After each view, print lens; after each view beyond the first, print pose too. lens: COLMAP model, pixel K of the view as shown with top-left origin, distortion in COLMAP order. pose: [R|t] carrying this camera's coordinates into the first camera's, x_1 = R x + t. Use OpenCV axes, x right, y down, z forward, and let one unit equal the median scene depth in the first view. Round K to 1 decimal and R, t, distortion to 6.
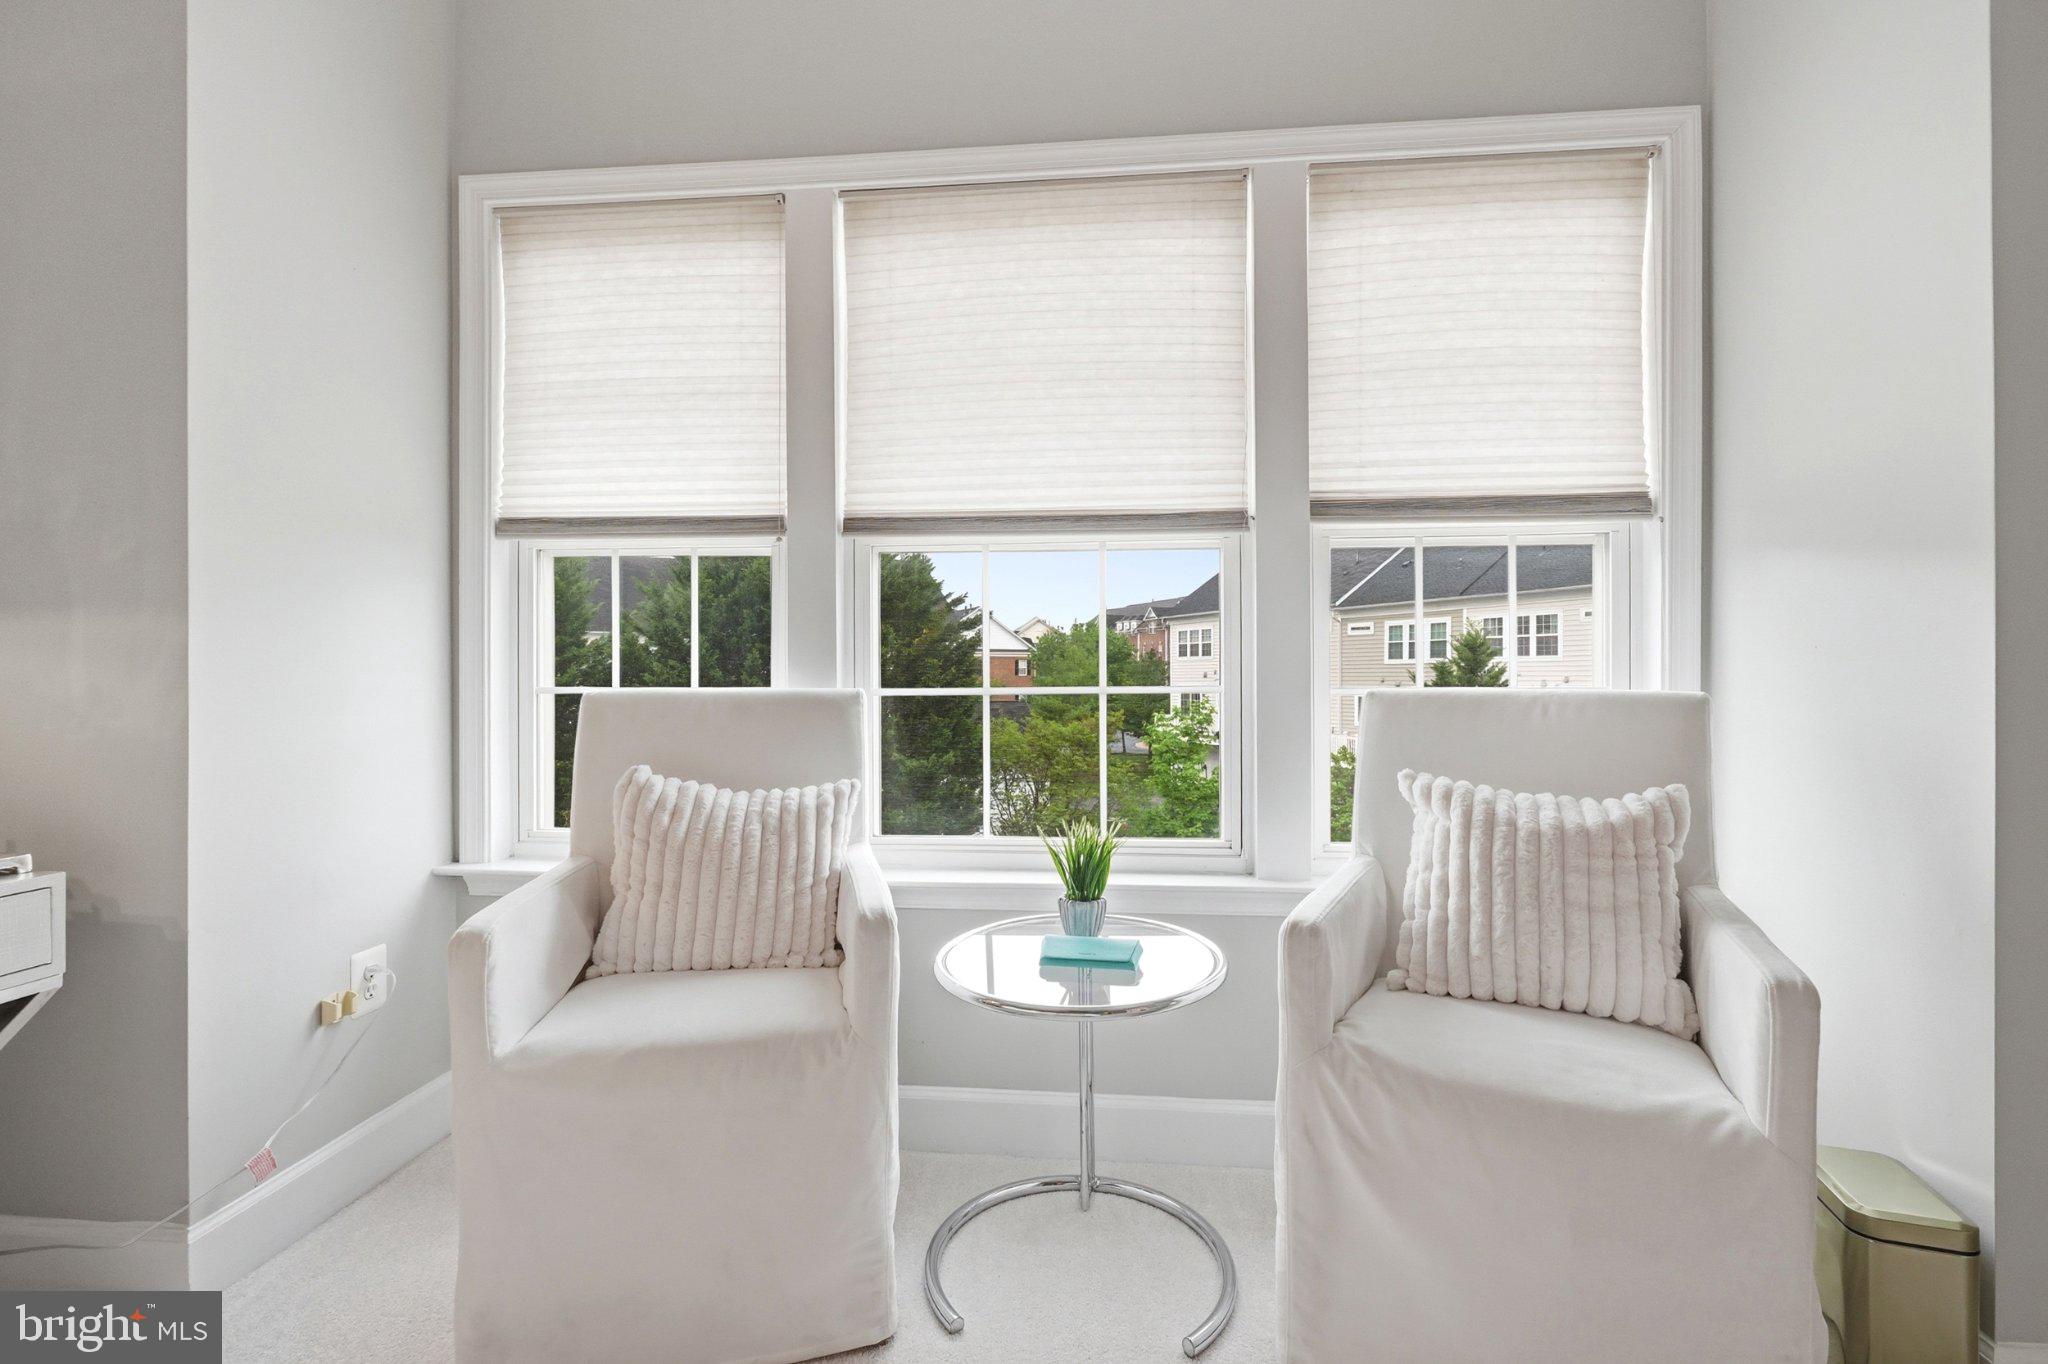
lens RADIAL K [[912.0, 0, 1021.0], [0, 912.0, 691.1], [0, 0, 1]] dist [0.002090, 0.000290]
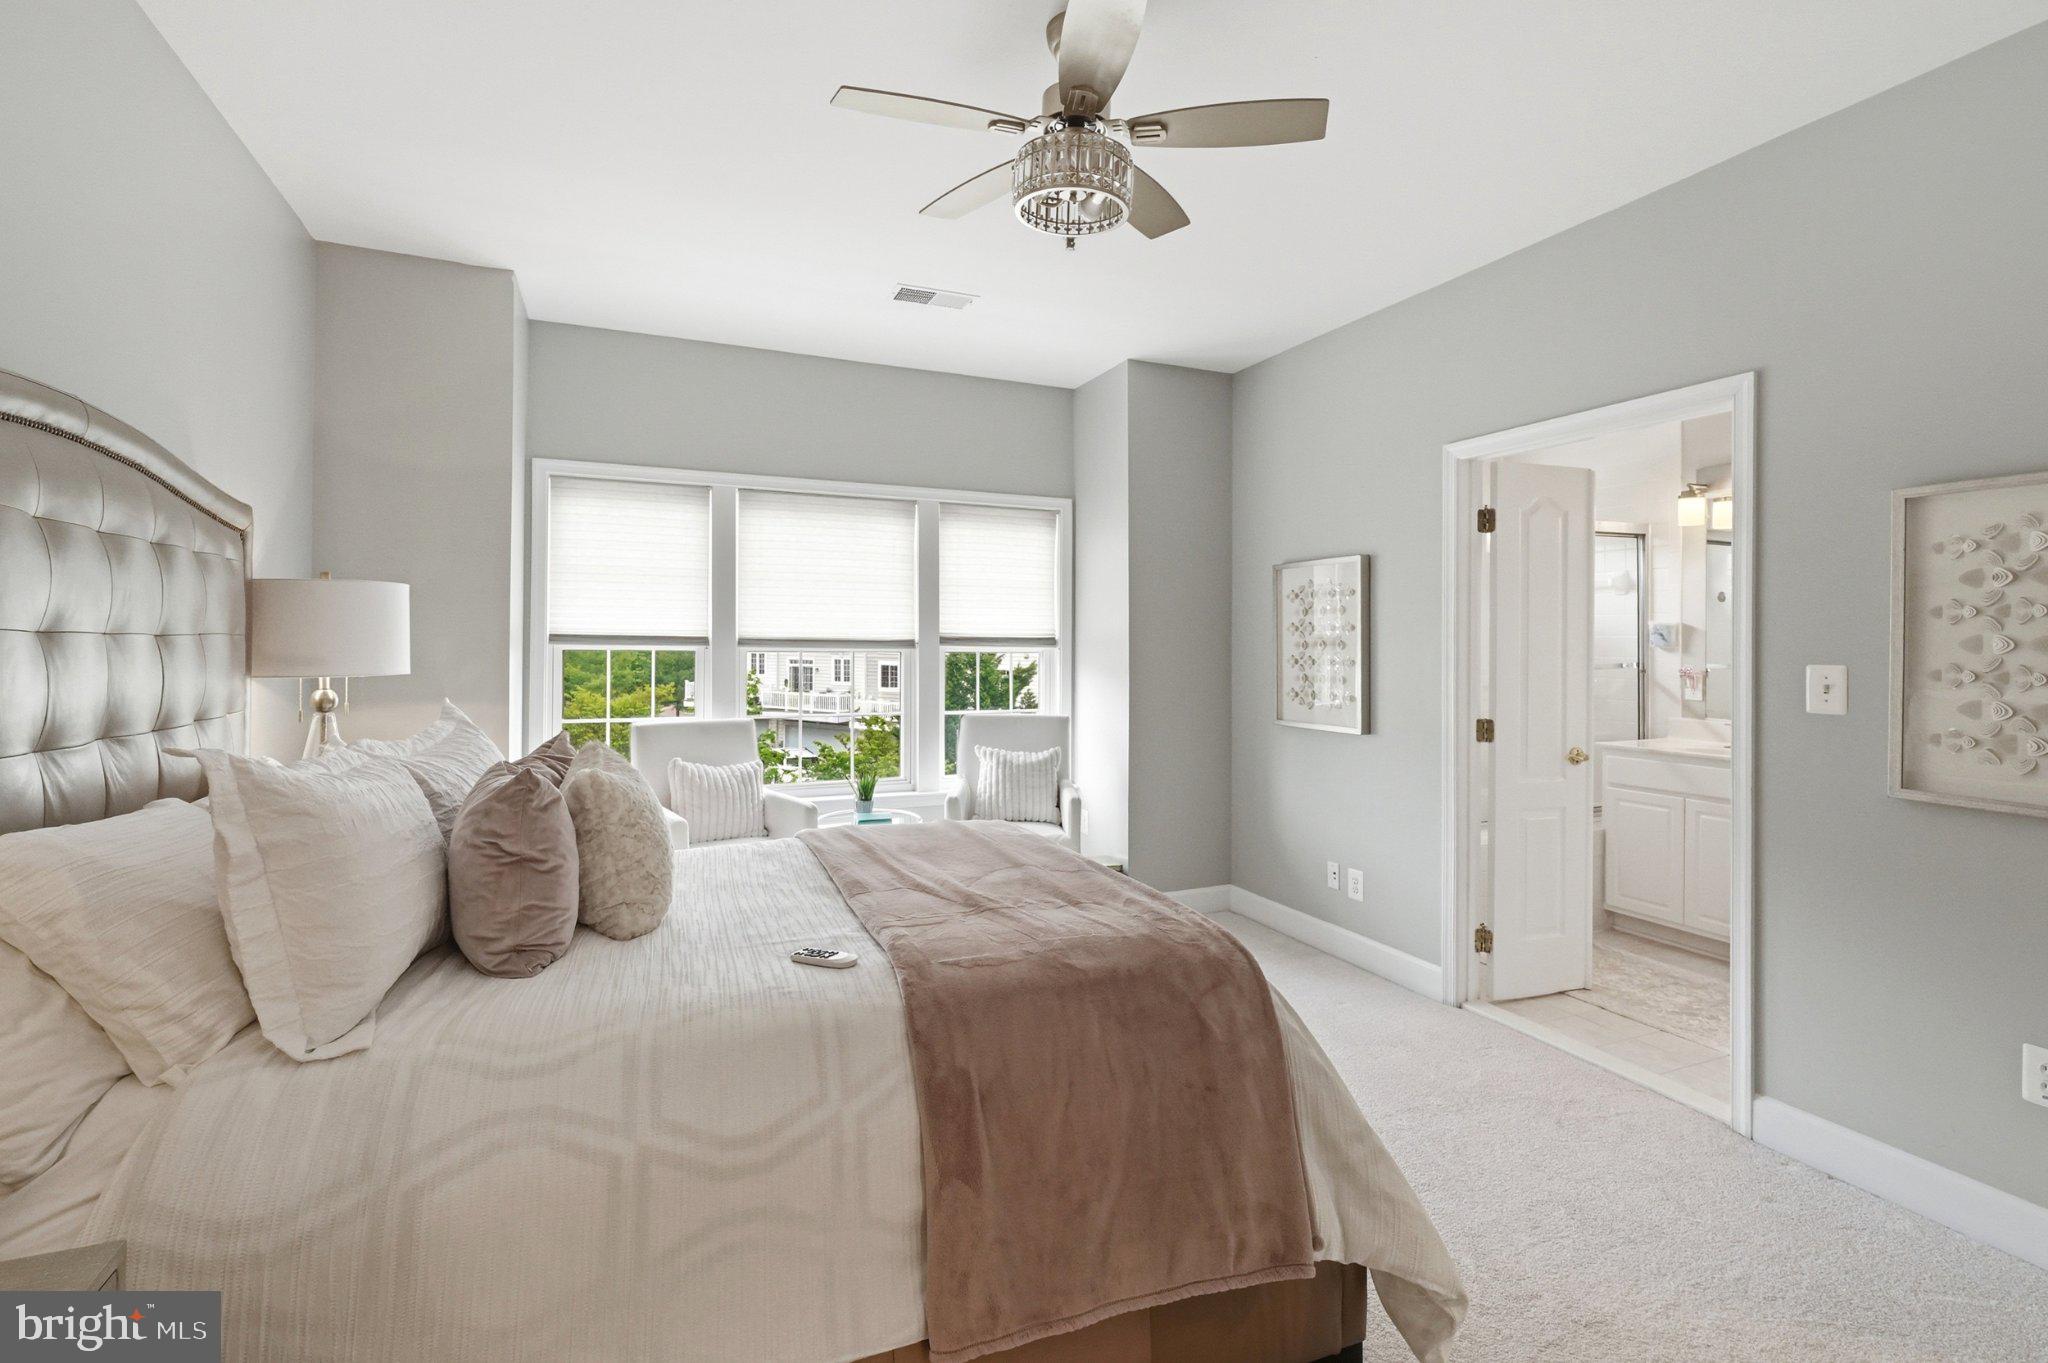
lens RADIAL K [[916.8, 0, 1024.7], [0, 916.8, 650.7], [0, 0, 1]] dist [-0.000833, 0.000598]
pose [[0.870107, 0.006281, 0.492823, -0.723089], [-0.004536, 0.999978, -0.004737, -0.165419], [-0.492842, 0.001886, 0.870117, -1.306277]]
